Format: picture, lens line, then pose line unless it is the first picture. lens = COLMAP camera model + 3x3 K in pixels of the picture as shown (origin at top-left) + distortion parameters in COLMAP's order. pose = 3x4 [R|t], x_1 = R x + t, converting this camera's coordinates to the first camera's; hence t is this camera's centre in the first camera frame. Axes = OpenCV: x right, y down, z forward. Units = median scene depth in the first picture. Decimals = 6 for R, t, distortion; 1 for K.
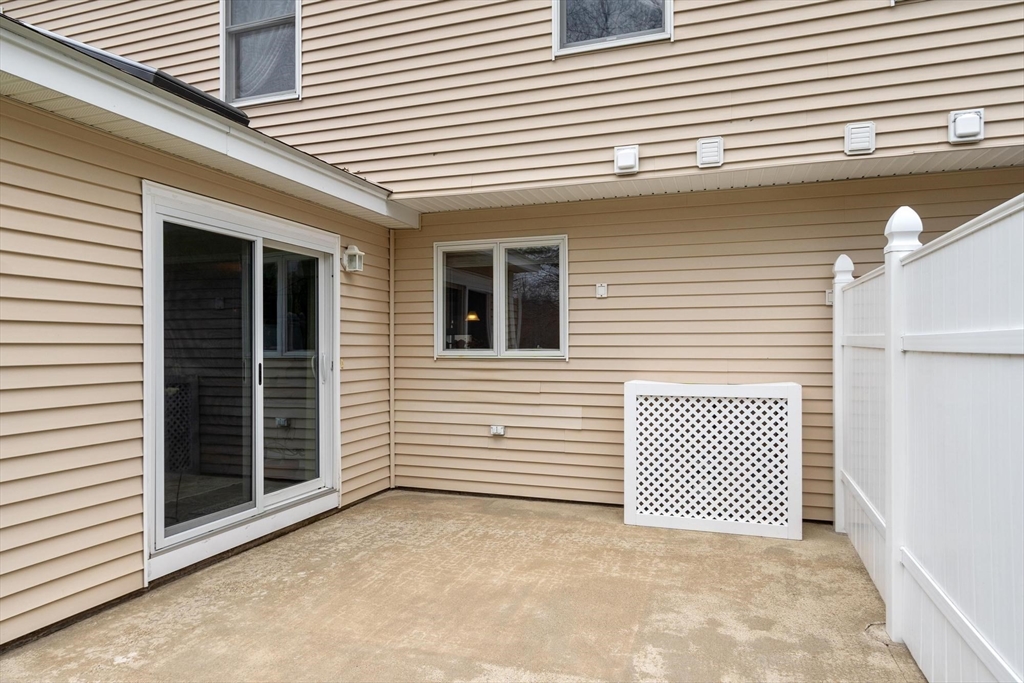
lens RADIAL K [[637.2, 0, 512.0], [0, 637.2, 341.5], [0, 0, 1]] dist [-0.001010, -0.000350]
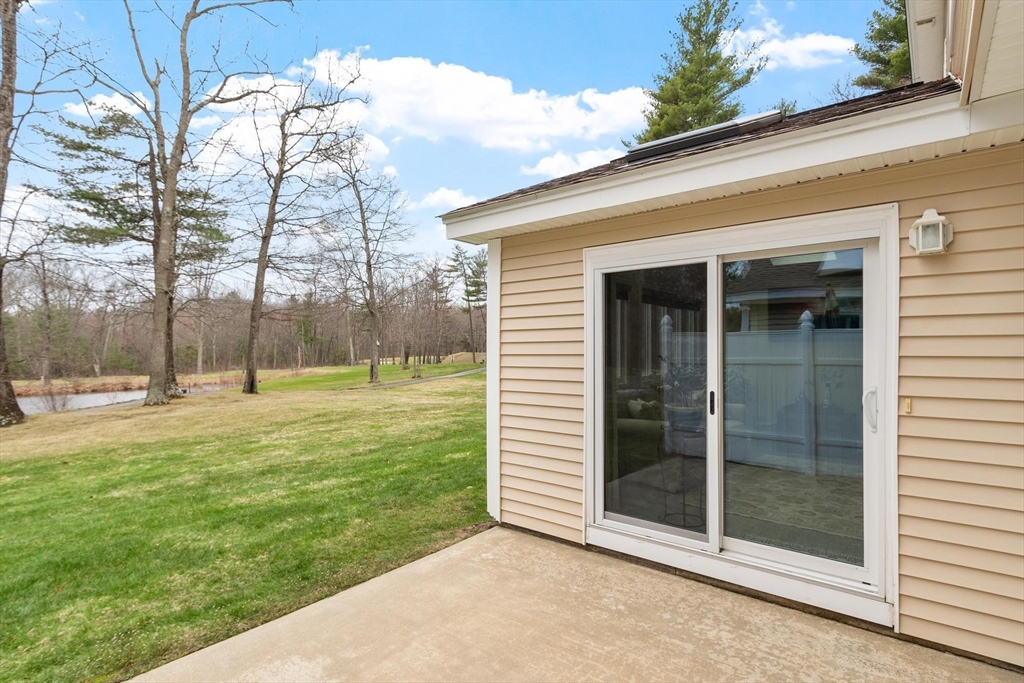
lens RADIAL K [[515.8, 0, 500.2], [0, 515.8, 349.2], [0, 0, 1]] dist [0.000315, -0.000361]
pose [[-0.351514, 0.007733, -0.936151, 0.395806], [0.011231, 0.999929, 0.004042, -0.032306], [0.936115, -0.009093, -0.351576, 0.922445]]
